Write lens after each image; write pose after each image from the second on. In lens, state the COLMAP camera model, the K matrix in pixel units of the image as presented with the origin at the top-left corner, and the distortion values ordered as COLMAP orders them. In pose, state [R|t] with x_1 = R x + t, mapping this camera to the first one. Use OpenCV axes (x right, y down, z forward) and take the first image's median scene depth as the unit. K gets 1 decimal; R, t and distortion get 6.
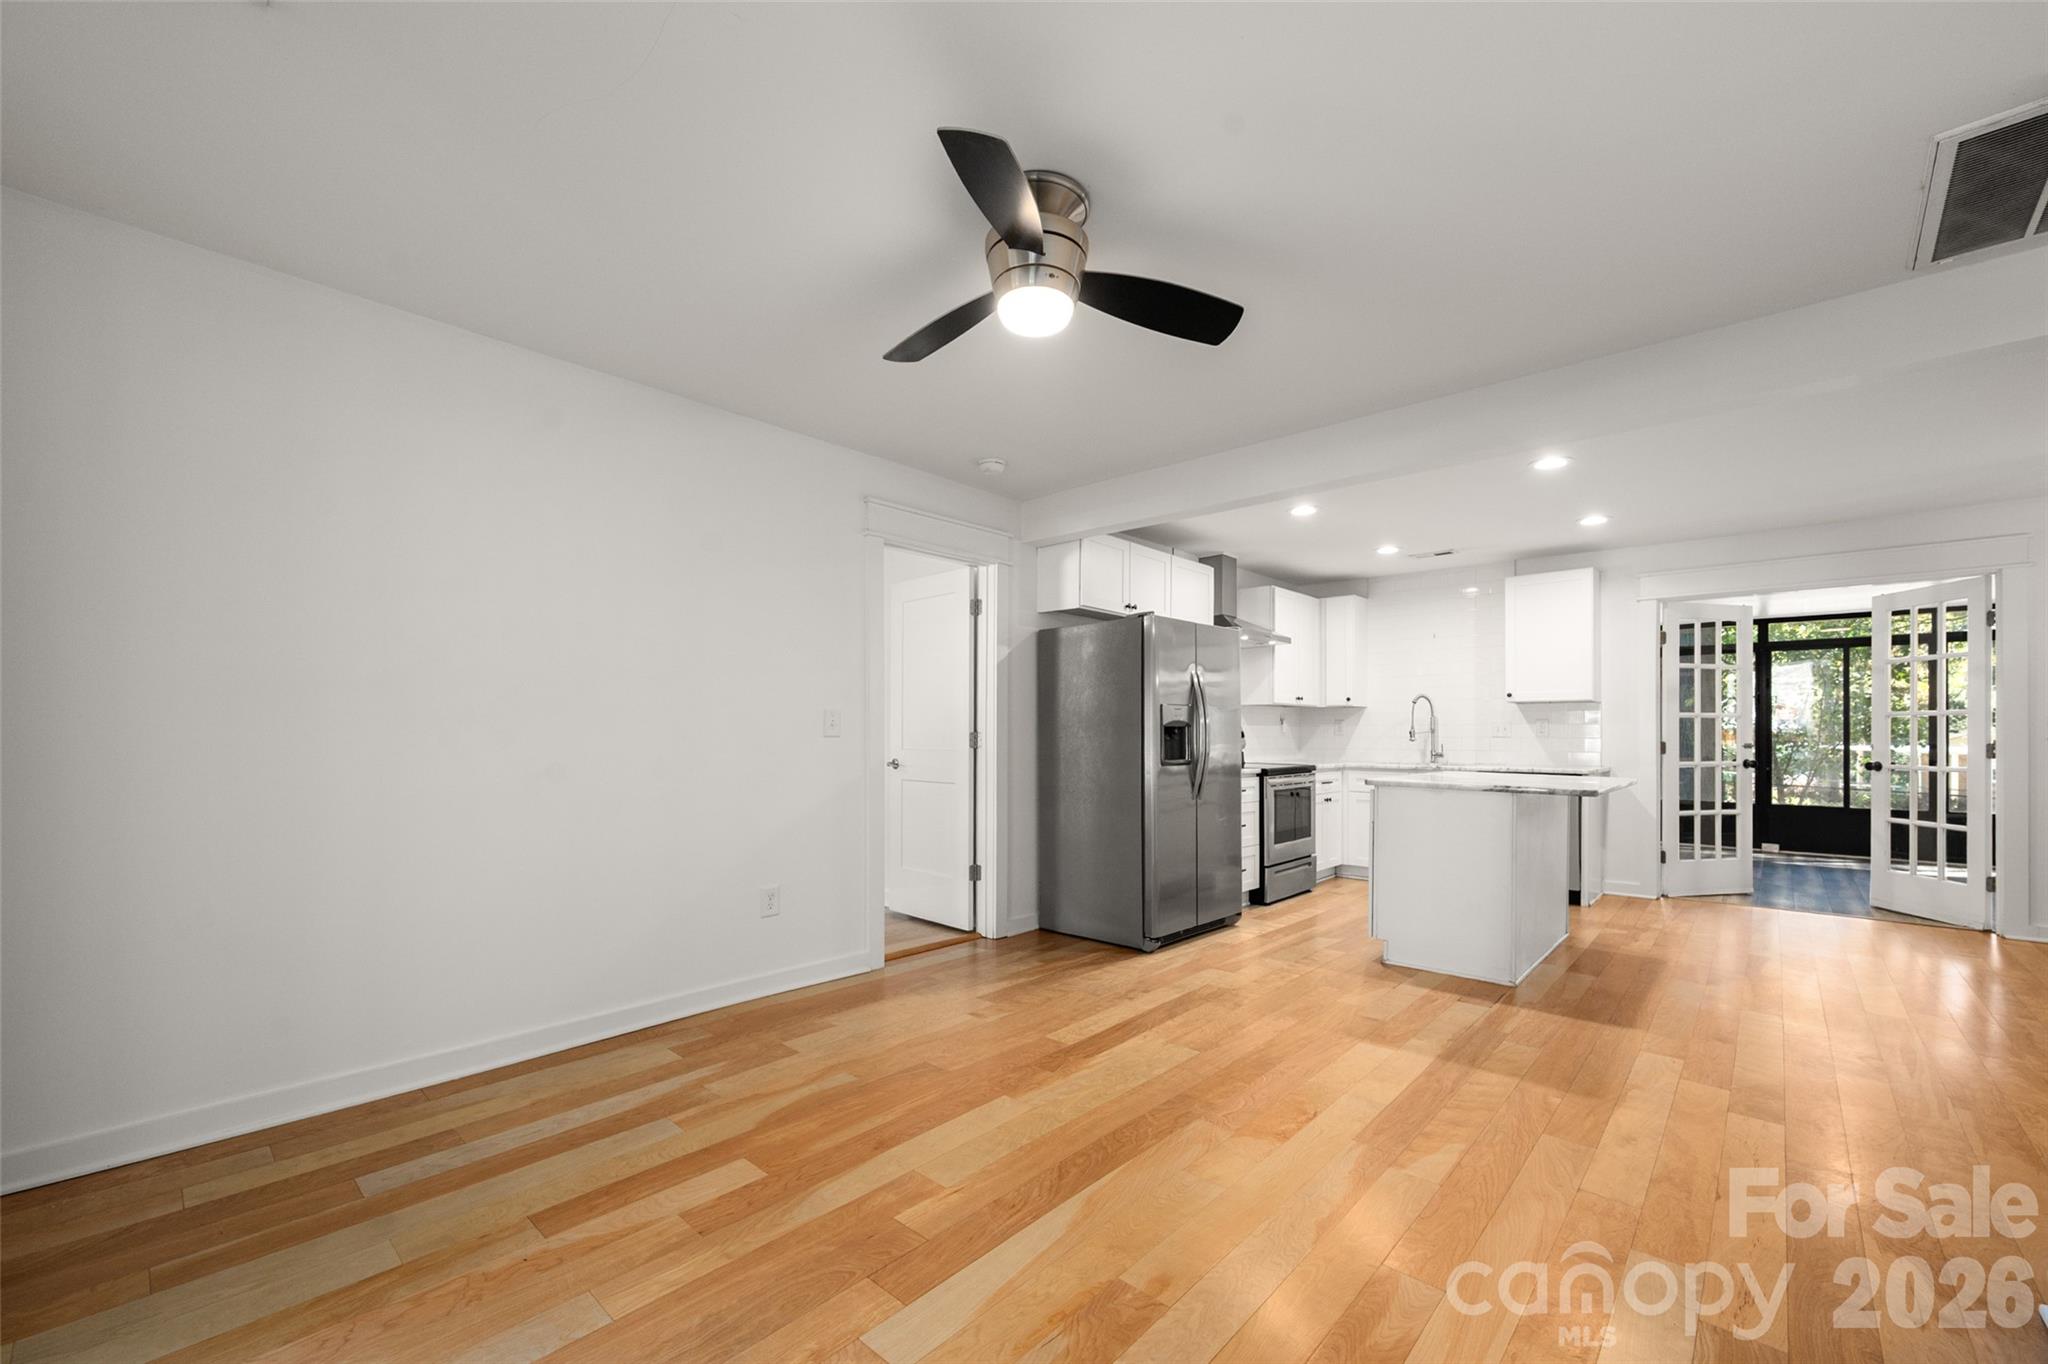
lens RADIAL K [[825.3, 0, 1026.4], [0, 825.3, 729.7], [0, 0, 1]] dist [-0.003000, -0.000134]
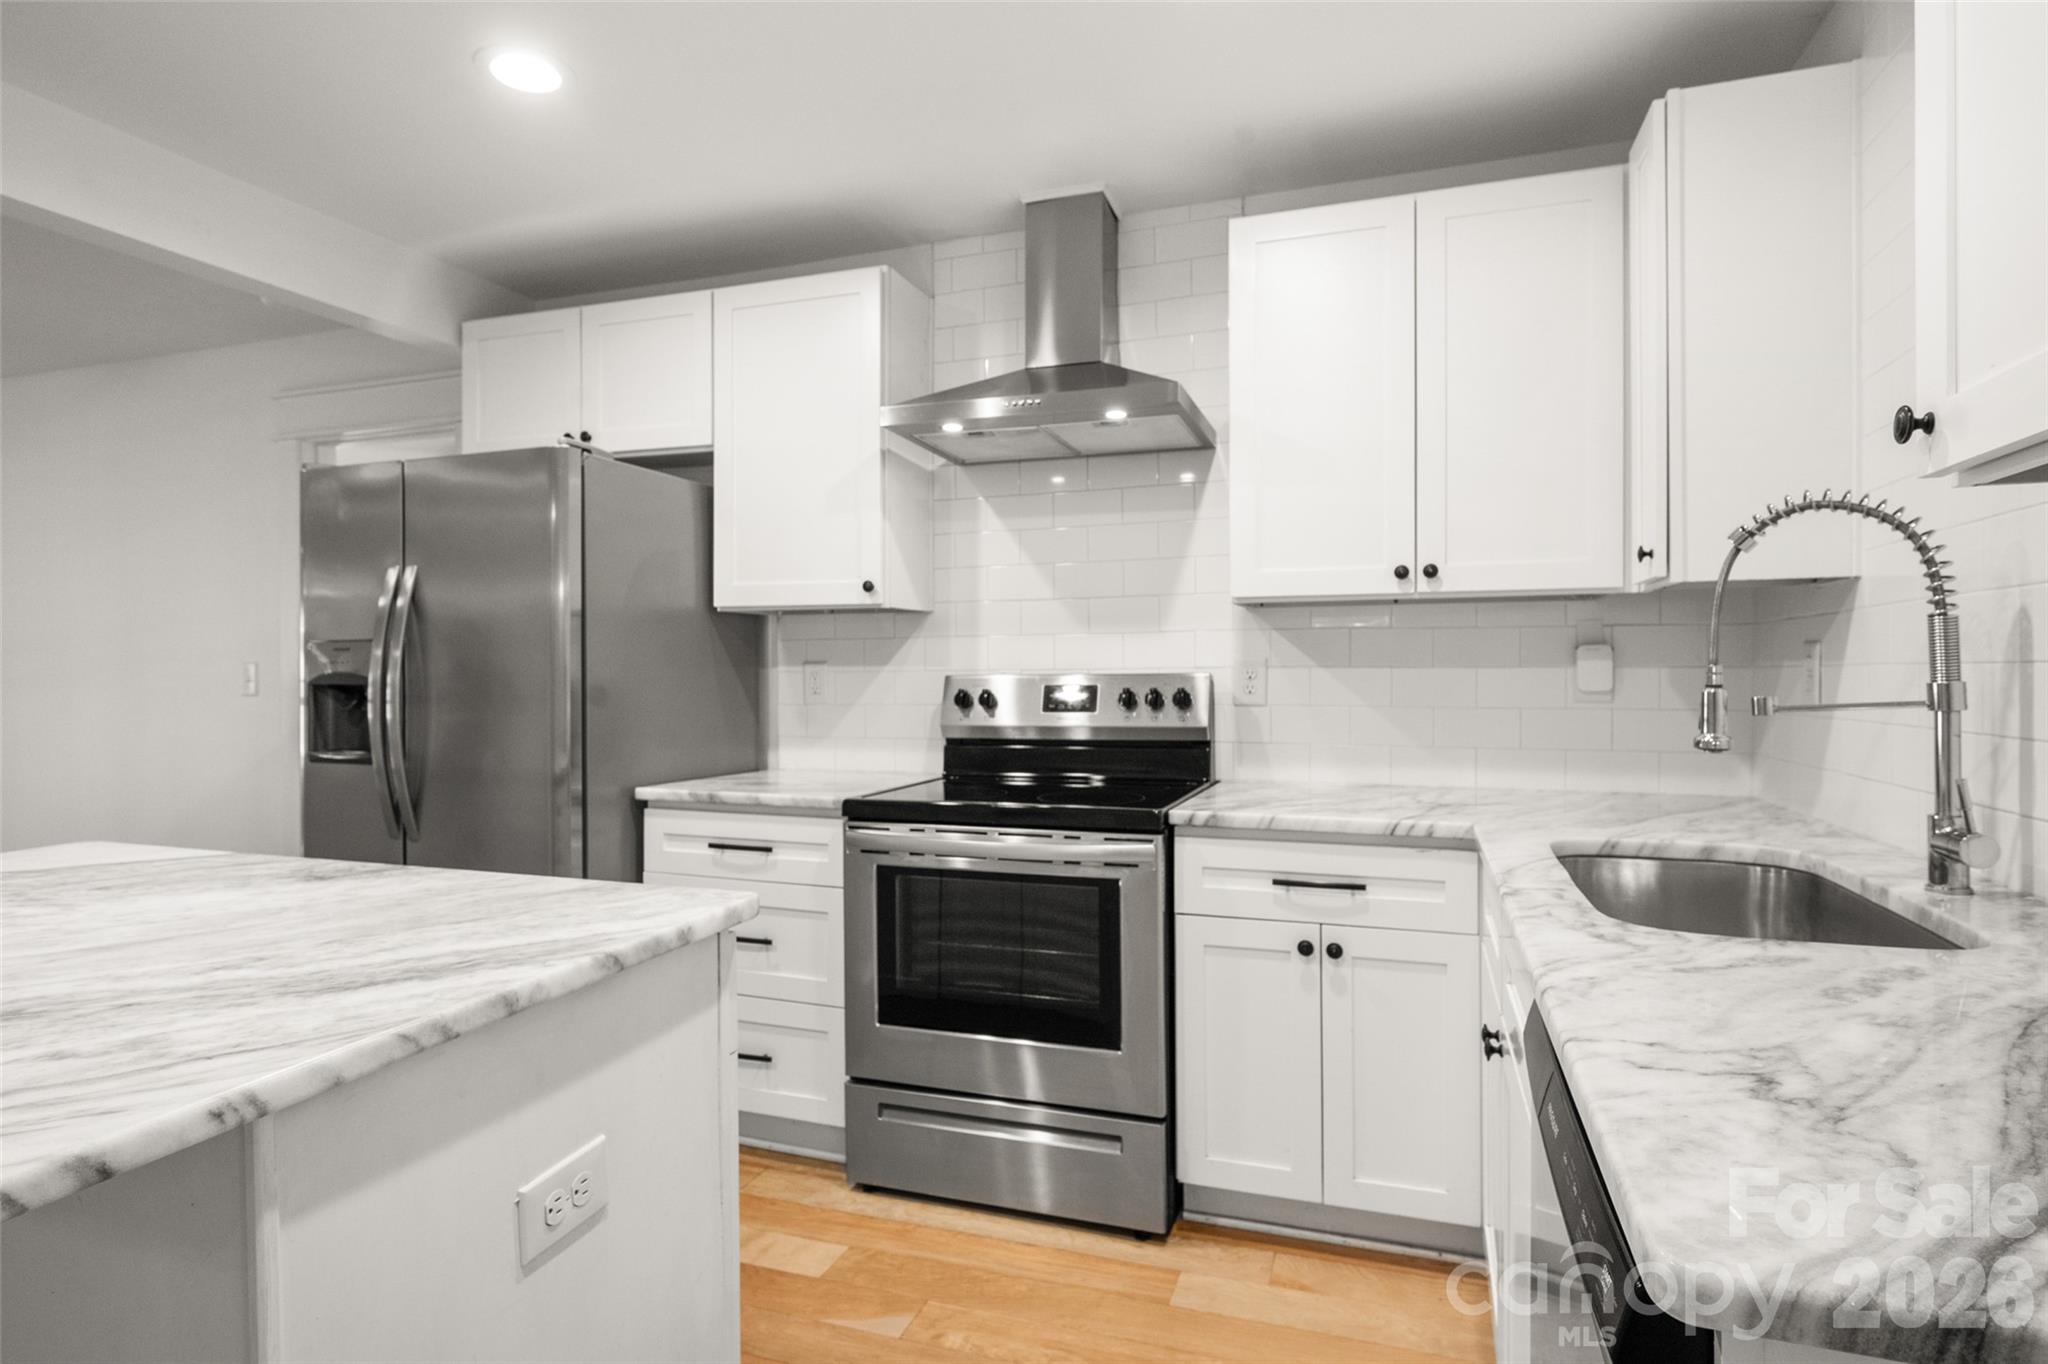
lens RADIAL K [[1100.6, 0, 1024.0], [0, 1100.6, 682.0], [0, 0, 1]] dist [-0.001311, -0.000281]
pose [[0.394373, 0.006426, -0.918928, 1.046512], [0.008937, 0.999901, 0.010828, -0.009498], [0.918907, -0.012483, 0.394277, 1.228654]]
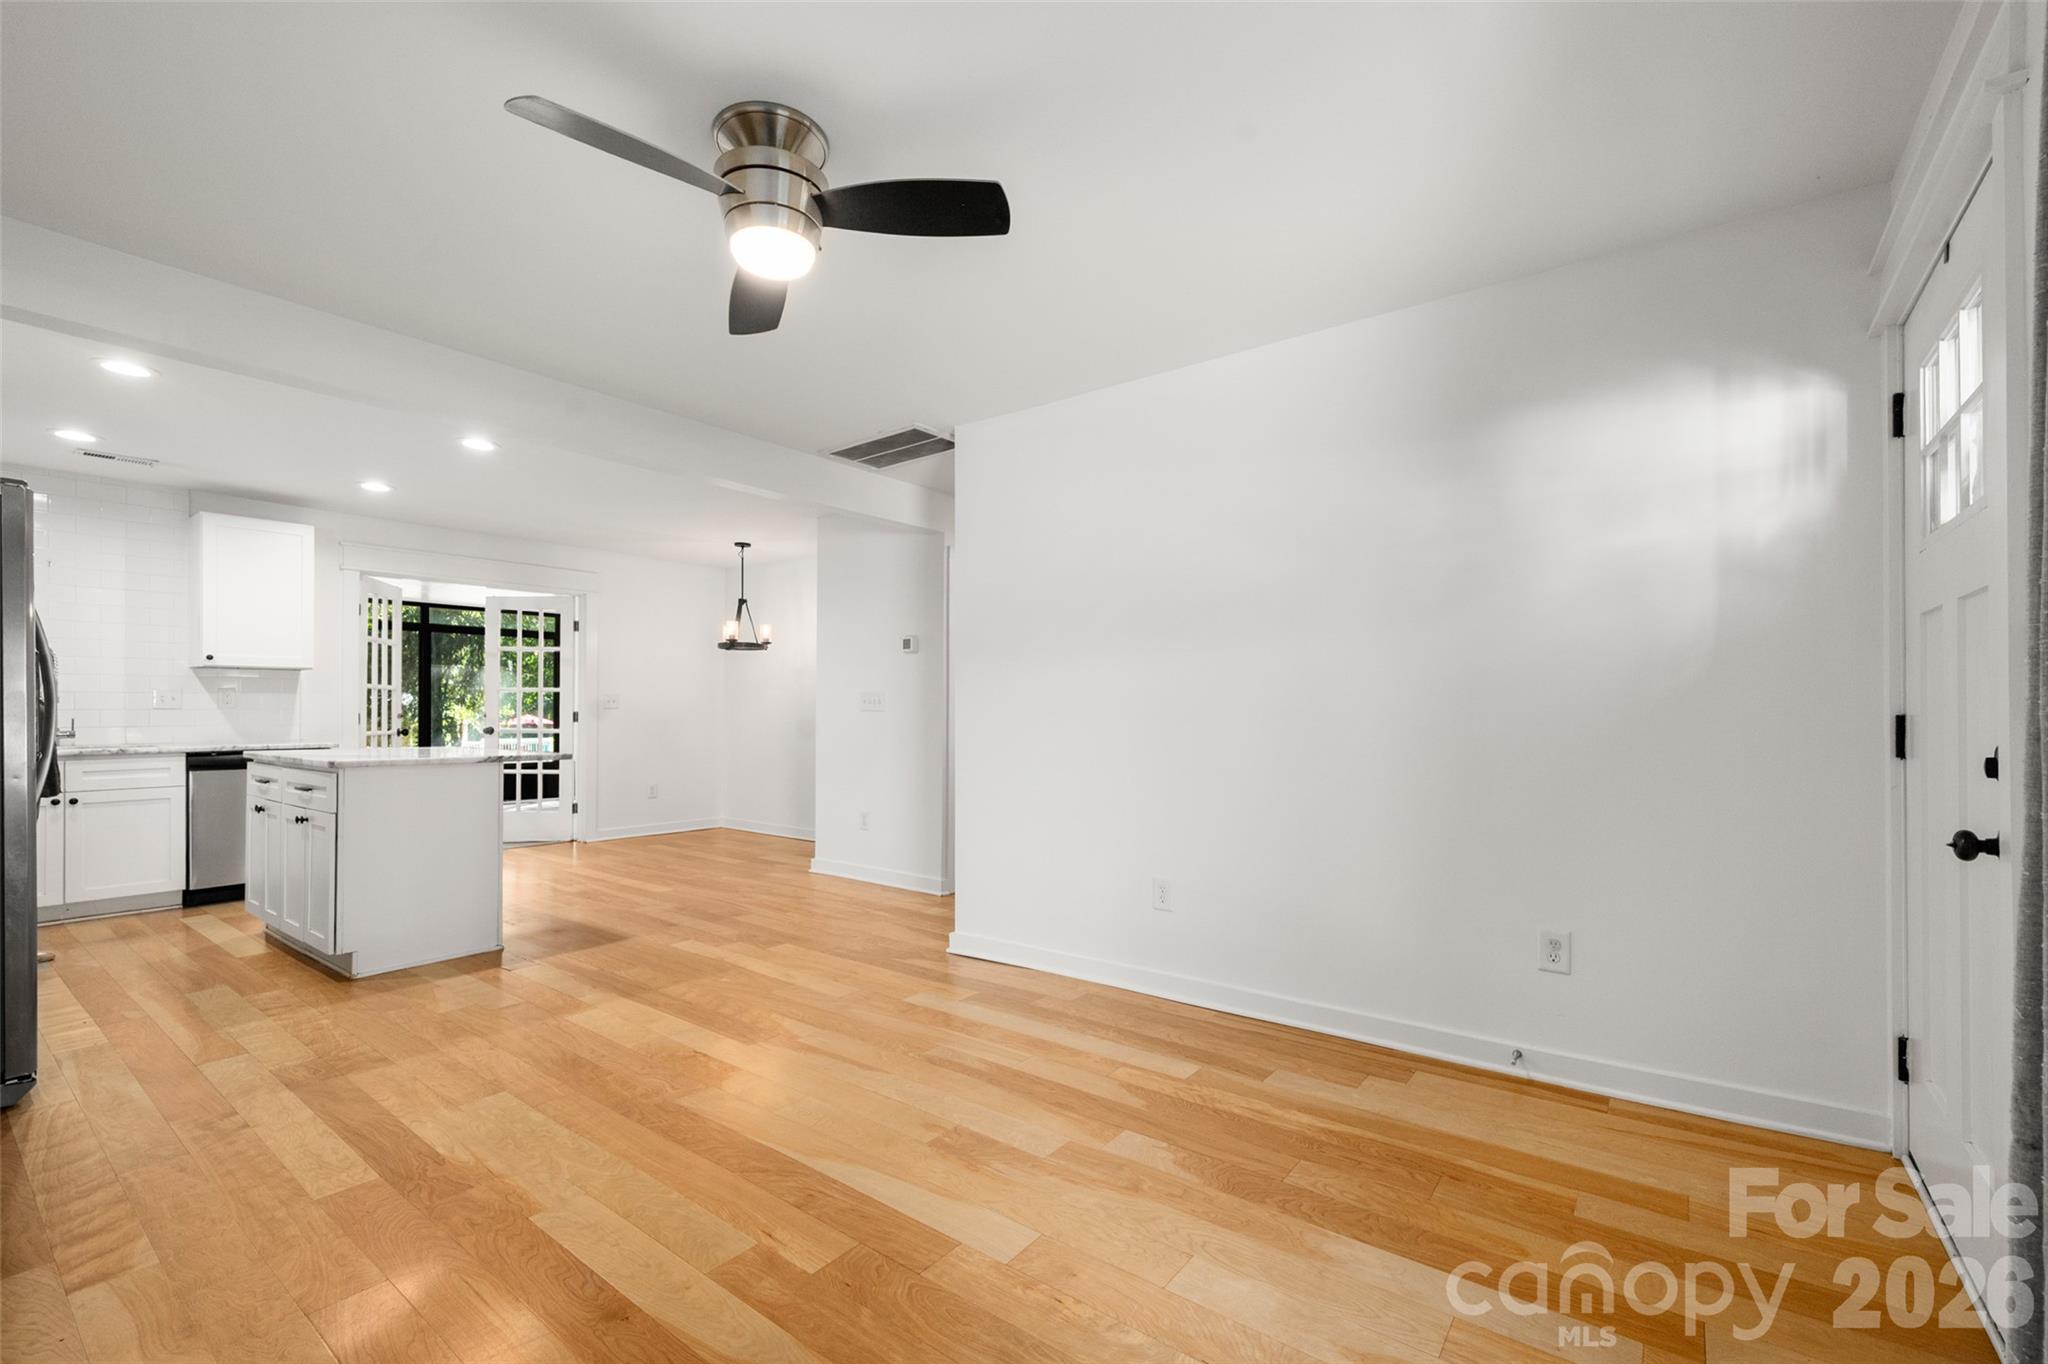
lens RADIAL K [[872.6, 0, 1021.5], [0, 872.6, 704.2], [0, 0, 1]] dist [-0.000069, -0.000036]
pose [[-0.091370, 0.001824, 0.995815, -0.522584], [-0.006431, 0.999976, -0.002422, 0.003020], [-0.995796, -0.006626, -0.091356, 0.423139]]
